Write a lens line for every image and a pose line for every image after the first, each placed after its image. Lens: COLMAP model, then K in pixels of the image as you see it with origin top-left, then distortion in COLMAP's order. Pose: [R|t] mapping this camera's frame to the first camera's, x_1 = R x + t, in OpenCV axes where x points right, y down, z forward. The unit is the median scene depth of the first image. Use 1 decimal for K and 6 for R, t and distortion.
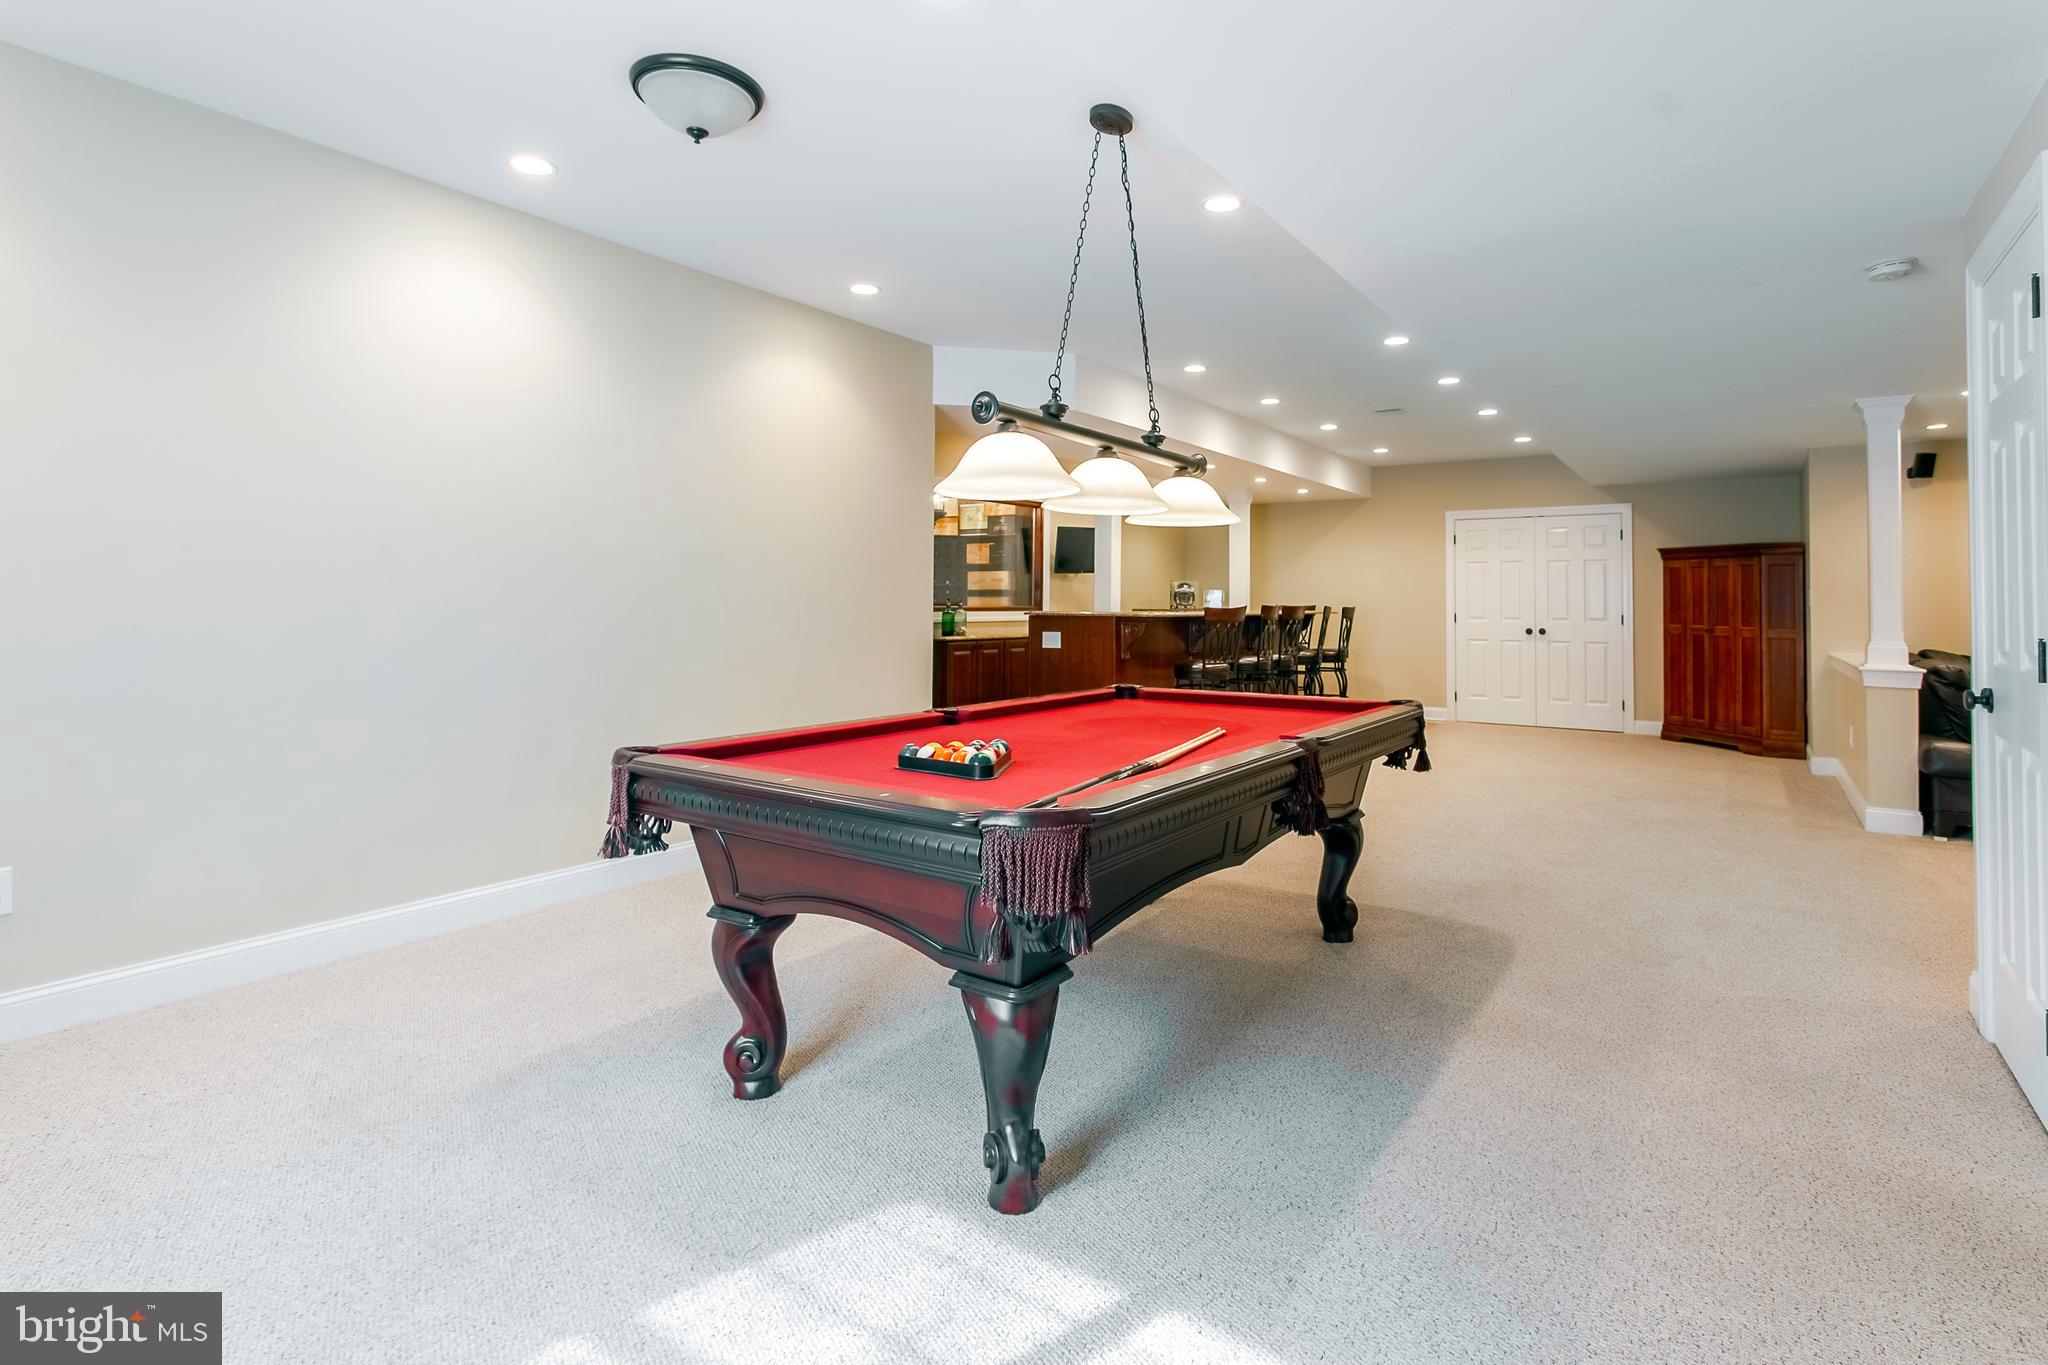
lens RADIAL K [[962.5, 0, 1020.5], [0, 962.5, 674.2], [0, 0, 1]] dist [-0.002332, -0.000134]
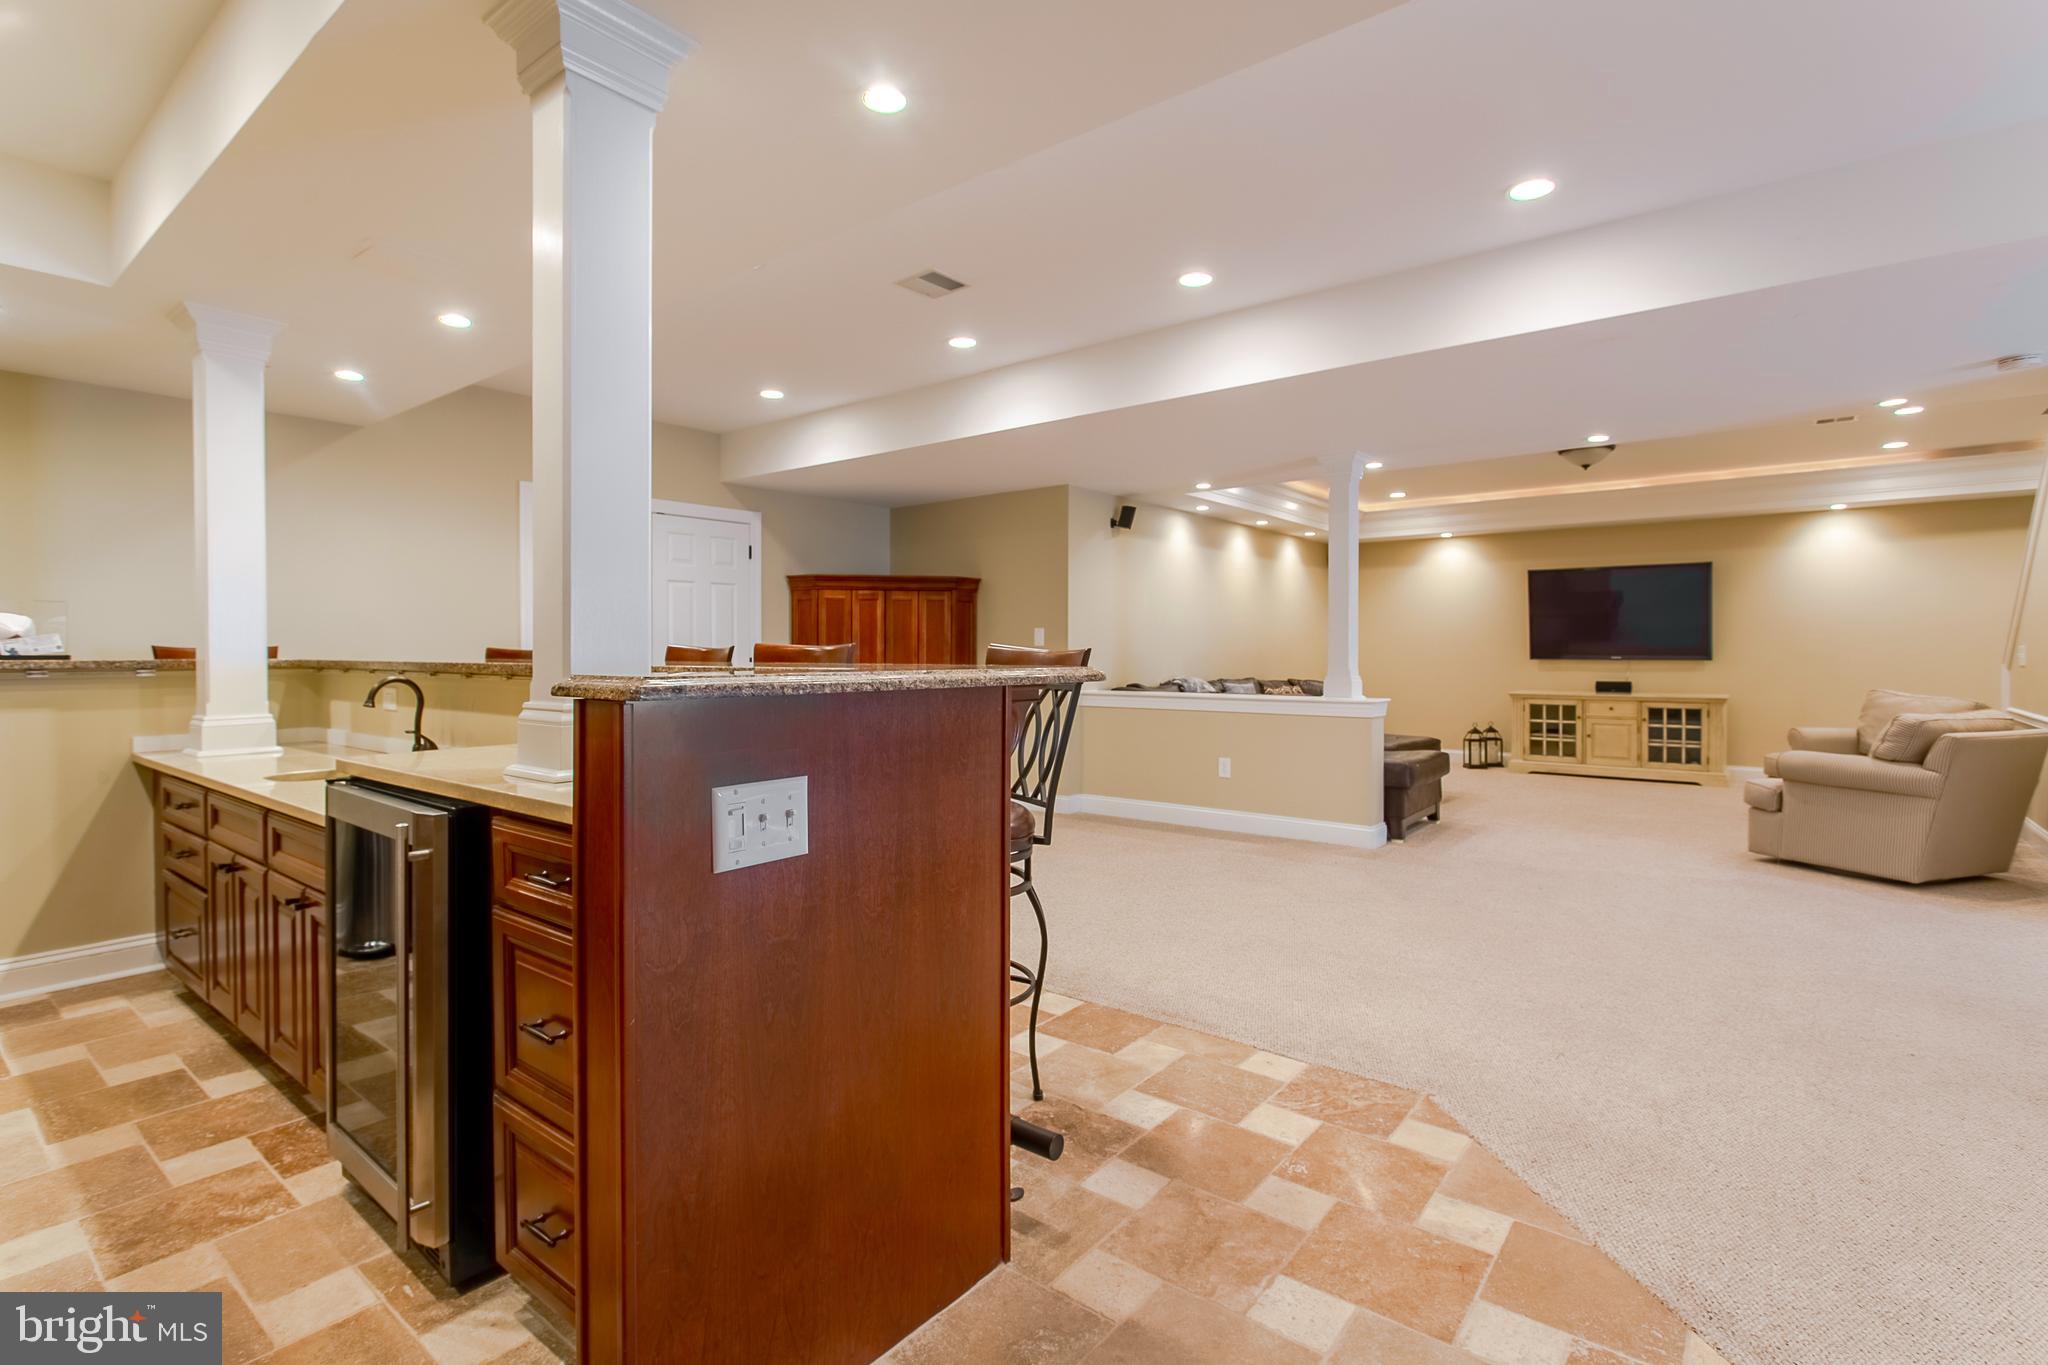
lens RADIAL K [[962.5, 0, 1020.5], [0, 962.5, 674.2], [0, 0, 1]] dist [-0.002332, -0.000134]
pose [[0.057089, -0.030847, 0.997892, -0.140466], [0.076508, 0.996719, 0.026434, -0.059528], [-0.995433, 0.074838, 0.059261, 0.838268]]
